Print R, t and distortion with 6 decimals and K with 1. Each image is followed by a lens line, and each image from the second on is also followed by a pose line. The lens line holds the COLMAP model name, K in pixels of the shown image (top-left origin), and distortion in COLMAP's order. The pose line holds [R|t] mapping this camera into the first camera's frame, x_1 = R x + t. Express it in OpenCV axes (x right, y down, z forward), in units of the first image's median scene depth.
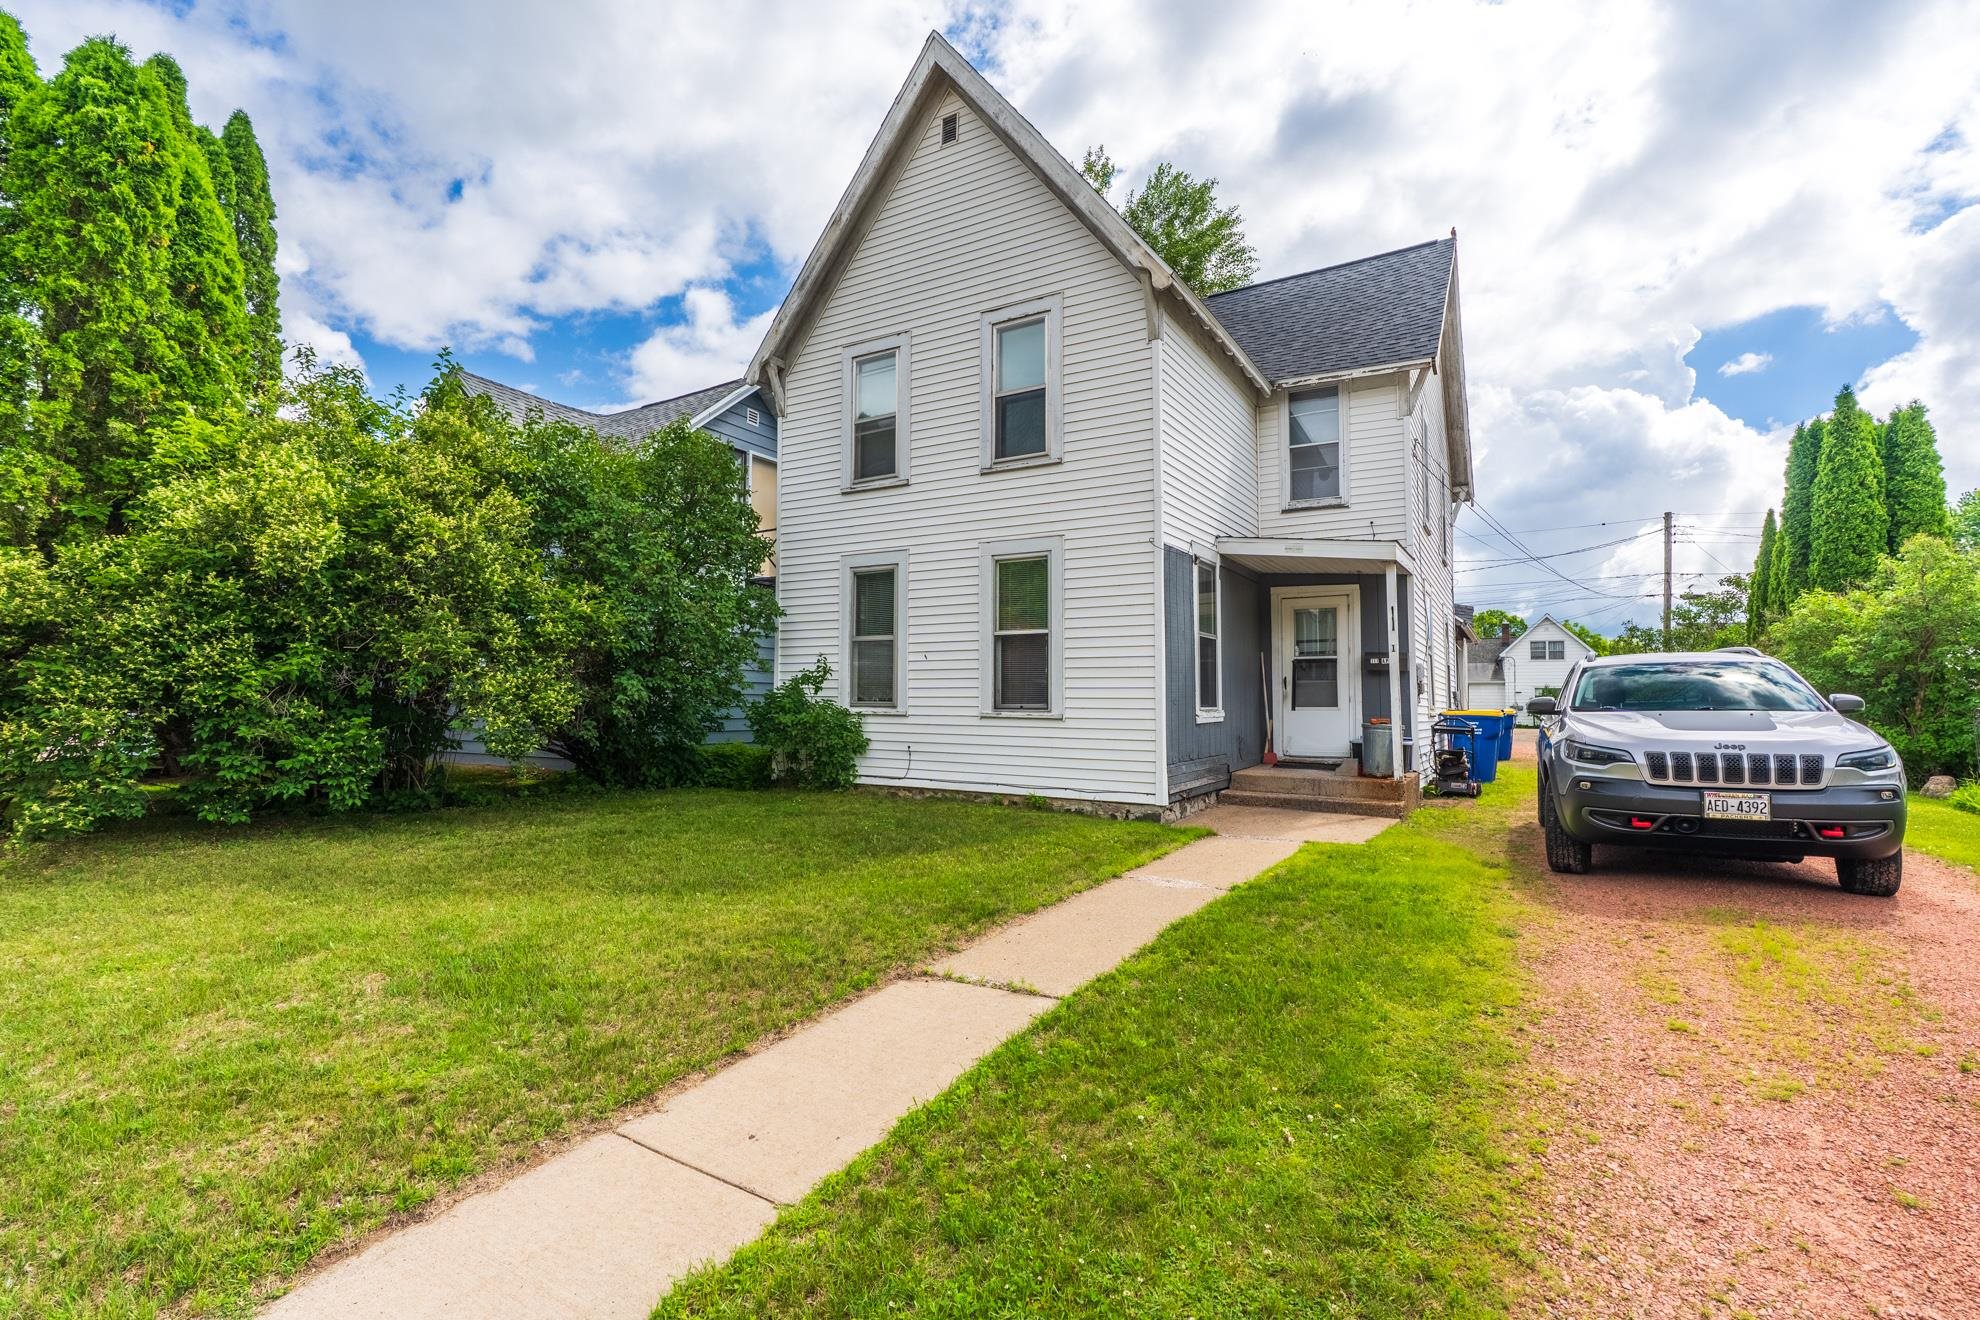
lens RADIAL K [[913.5, 0, 1000.8], [0, 913.5, 646.7], [0, 0, 1]] dist [-0.008930, 0.000325]
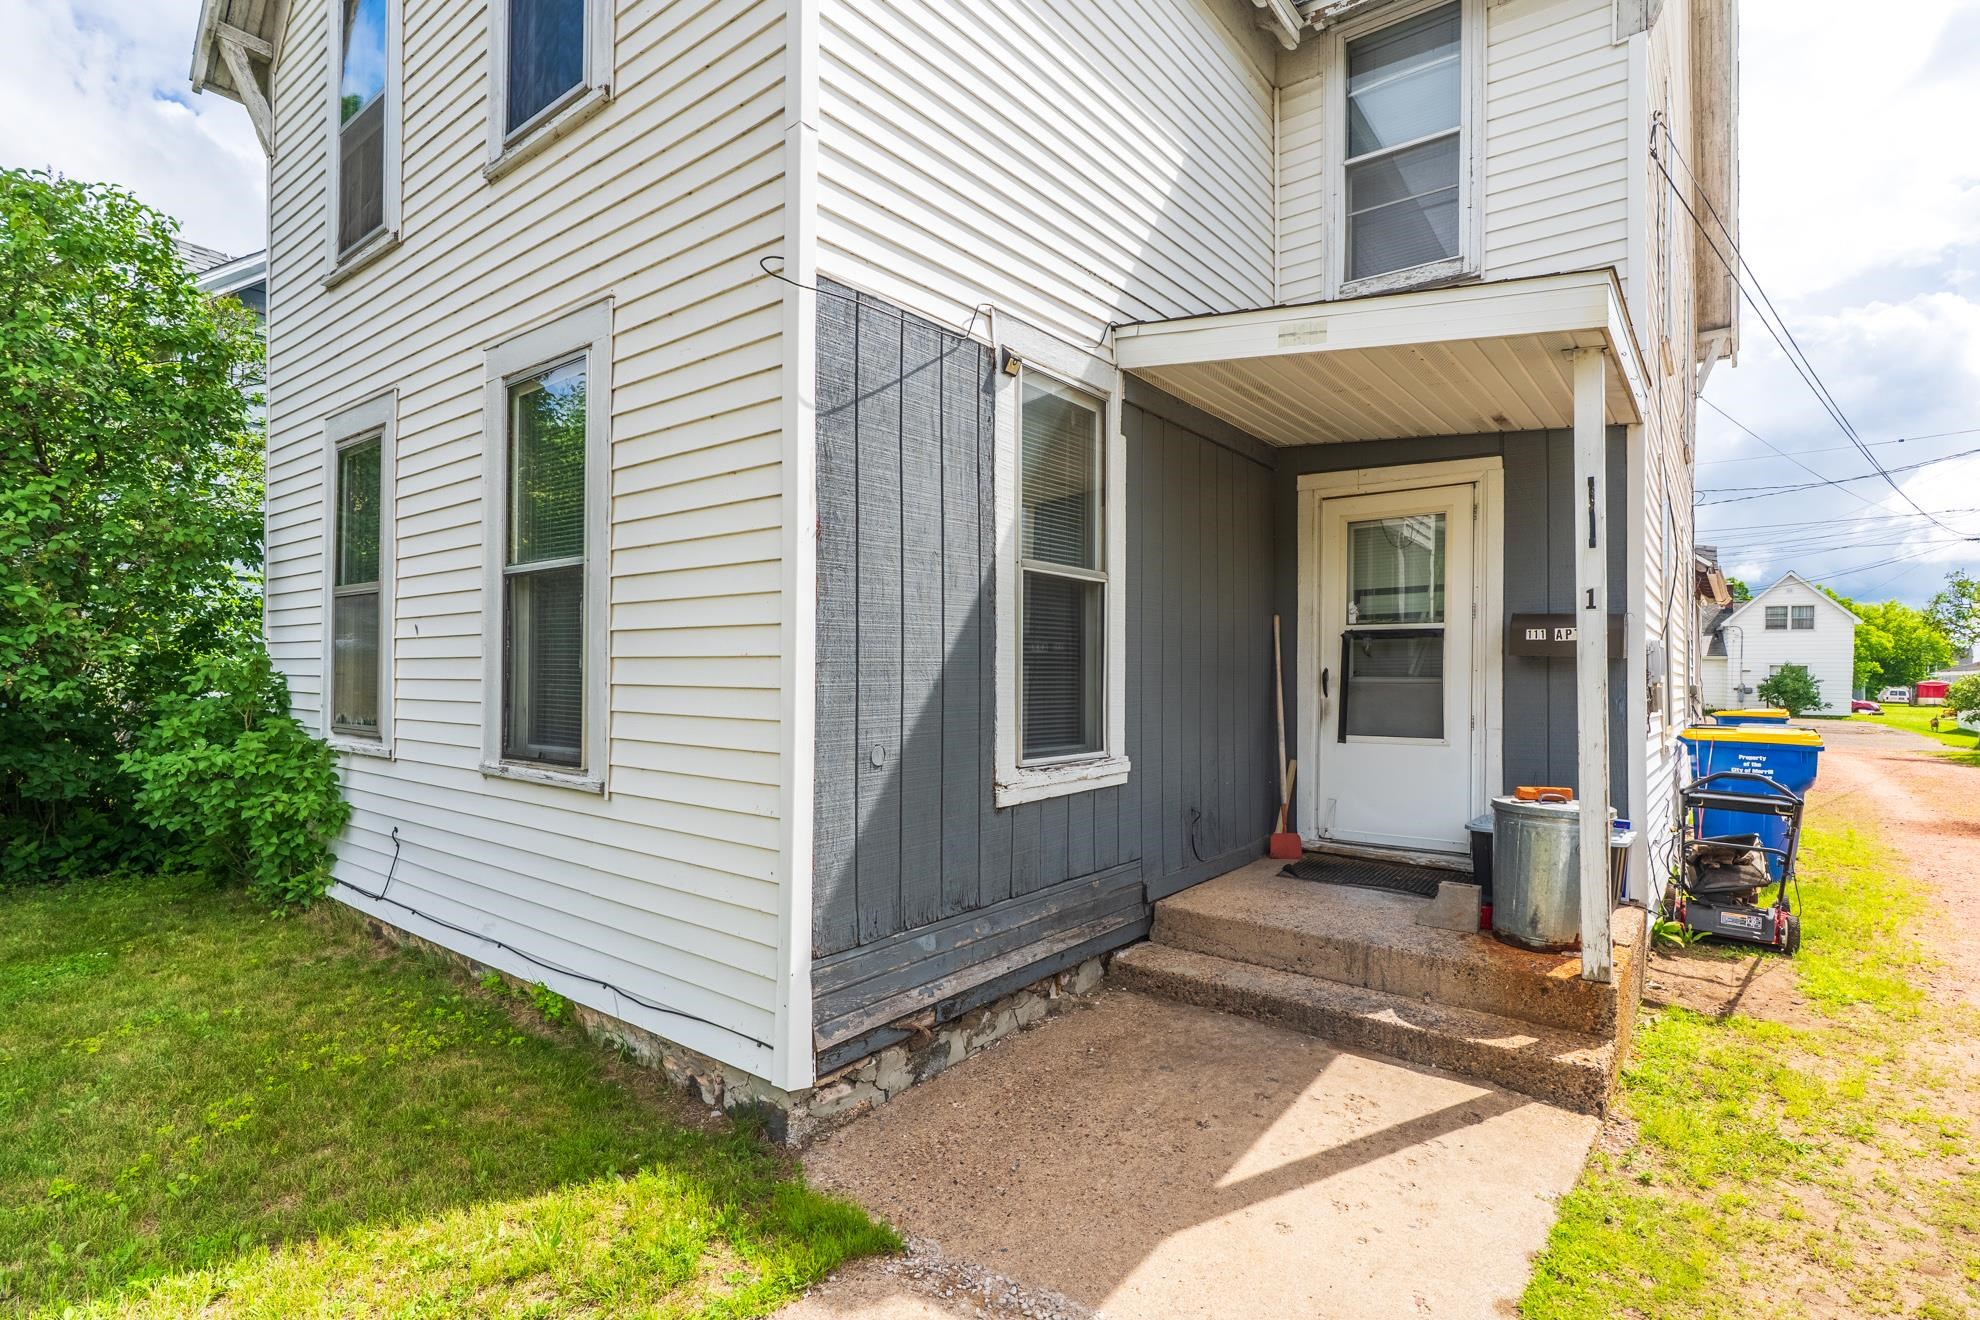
lens RADIAL K [[913.5, 0, 971.7], [0, 913.5, 666.5], [0, 0, 1]] dist [-0.008930, 0.000325]
pose [[0.984208, 0.003288, -0.176987, 0.222324], [0.005969, 0.998642, 0.051746, 0.006906], [0.176917, -0.051985, 0.982852, 0.527943]]
